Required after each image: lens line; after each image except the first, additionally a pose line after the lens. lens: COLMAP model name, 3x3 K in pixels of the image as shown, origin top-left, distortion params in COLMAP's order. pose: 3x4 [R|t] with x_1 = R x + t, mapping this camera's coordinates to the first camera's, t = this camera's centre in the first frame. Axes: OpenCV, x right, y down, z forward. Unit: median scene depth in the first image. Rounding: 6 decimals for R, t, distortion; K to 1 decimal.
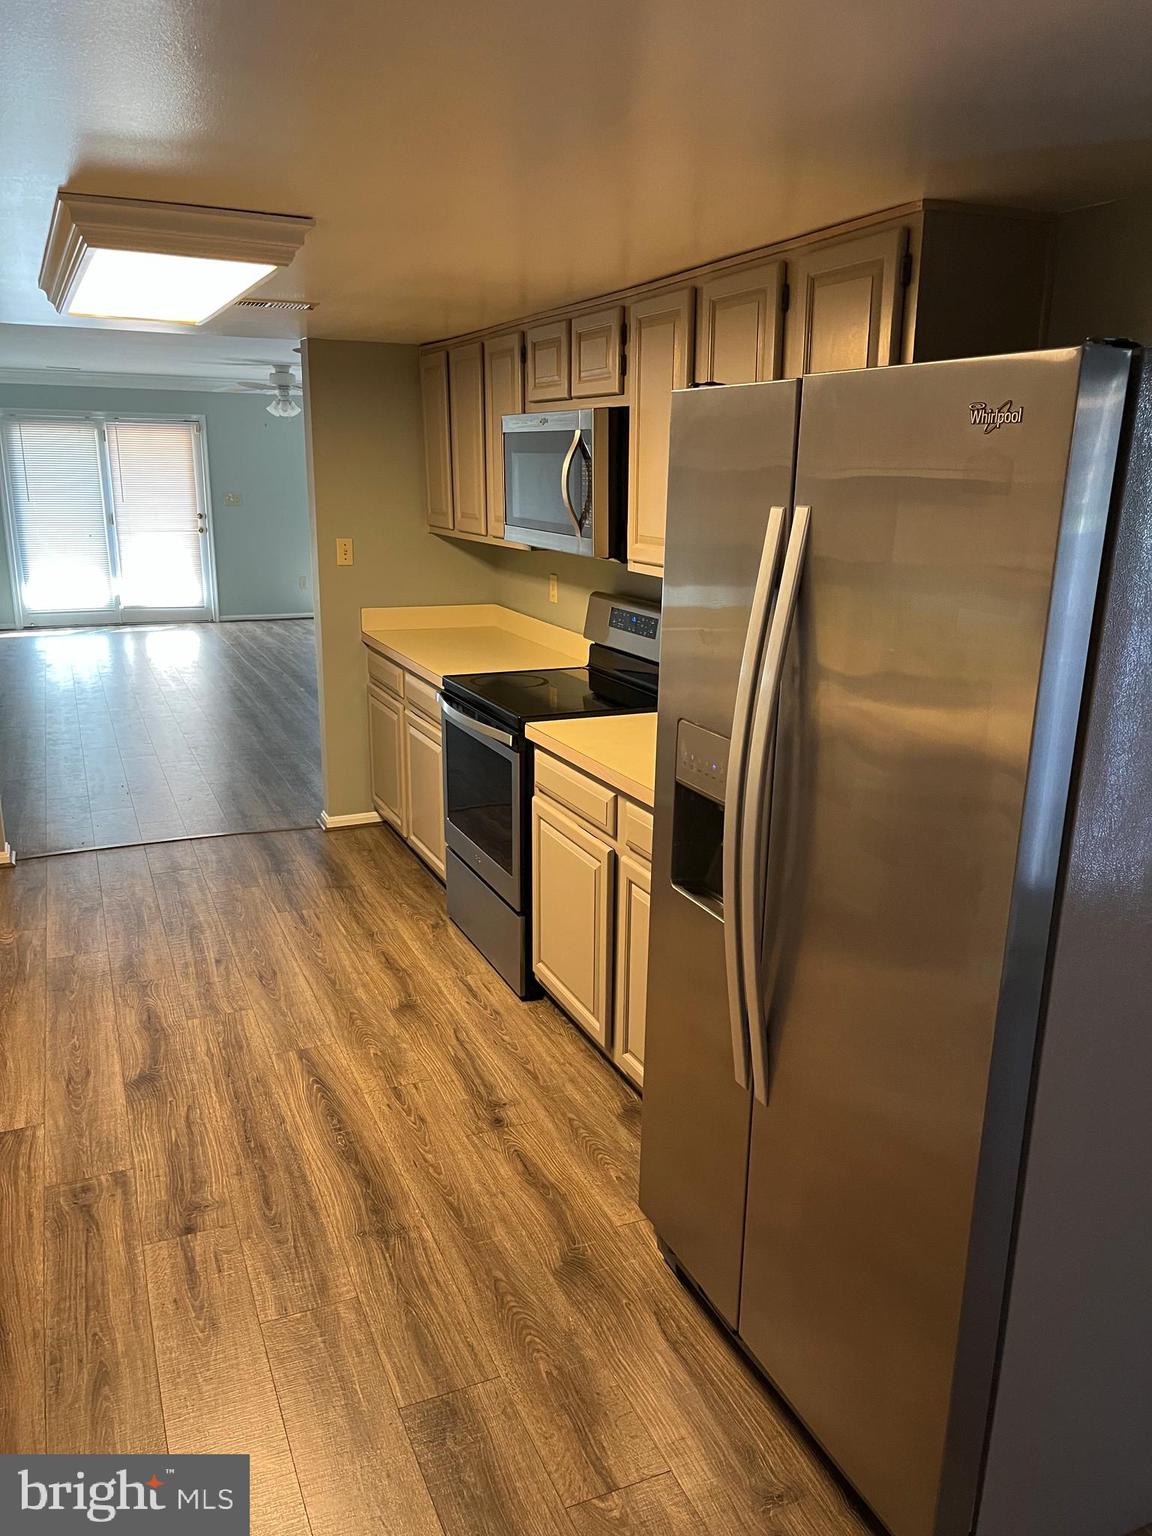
lens RADIAL K [[1162.3, 0, 576.0], [0, 1162.3, 768.0], [0, 0, 1]] dist [0.068462, -0.085512]
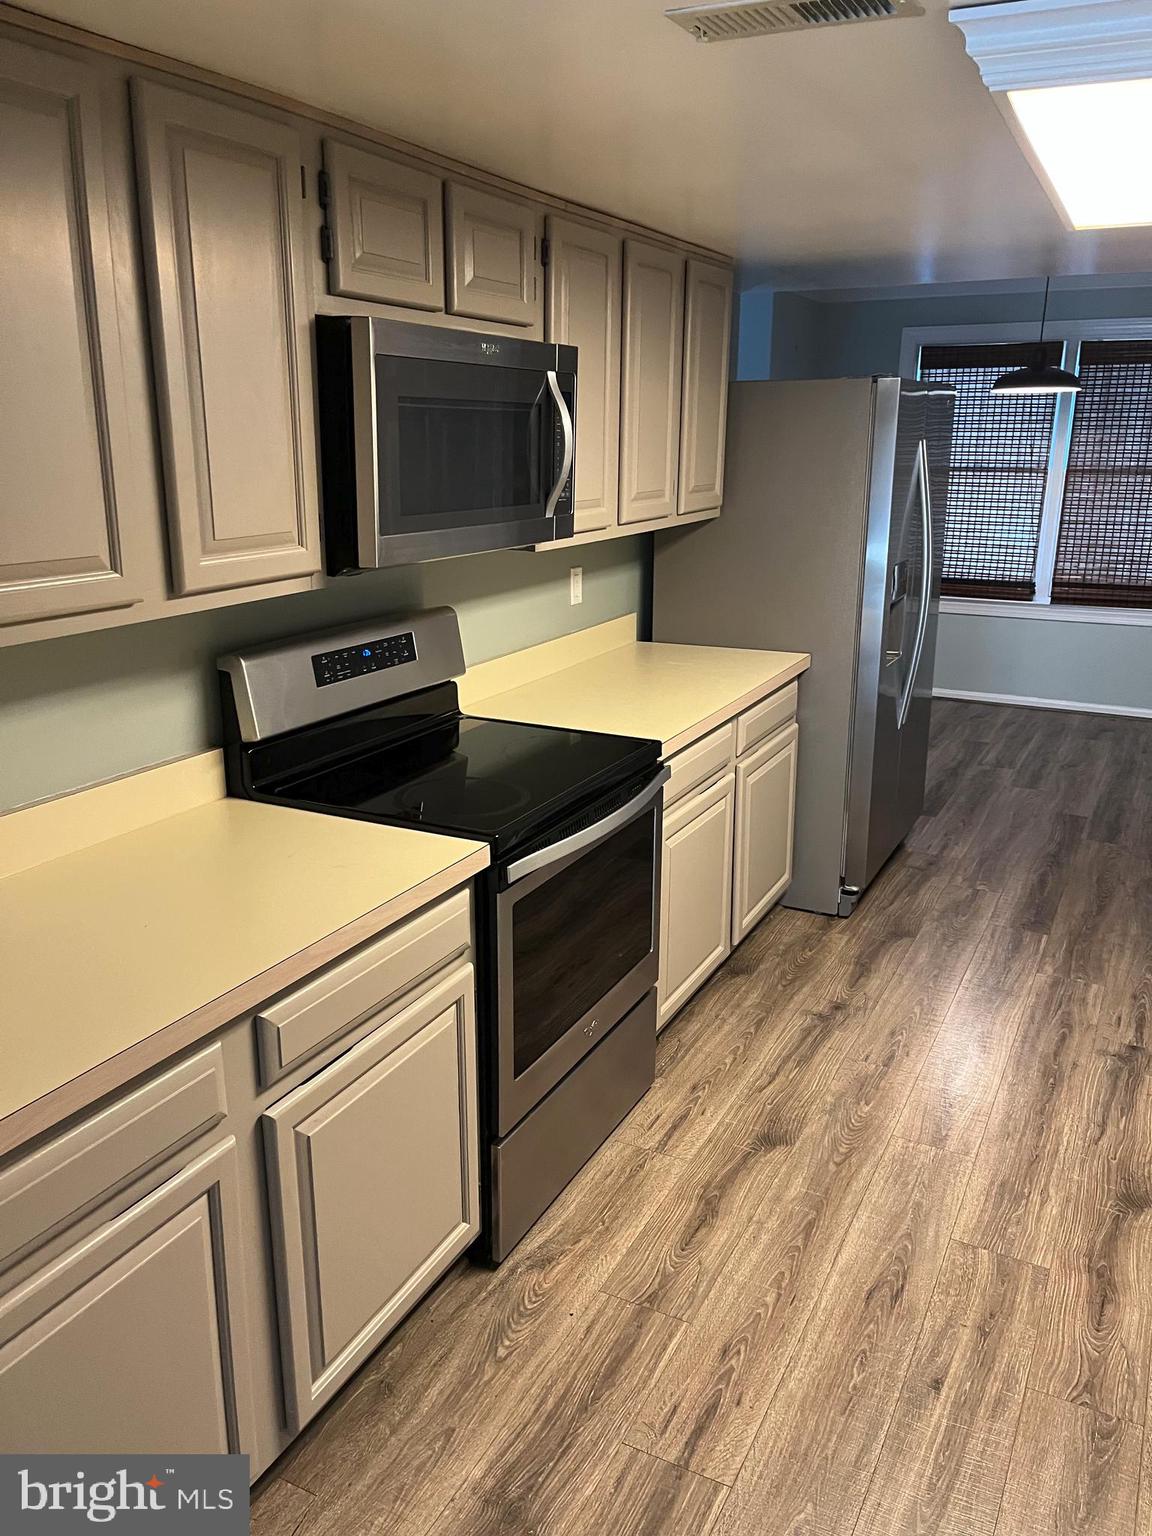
lens RADIAL K [[1170.6, 0, 584.3], [0, 1170.6, 755.8], [0, 0, 1]] dist [0.101959, -0.133552]
pose [[-0.634010, -0.219017, 0.741662, -0.623825], [0.179112, 0.891389, 0.416347, -0.385170], [-0.752297, 0.396809, -0.525921, 1.490053]]
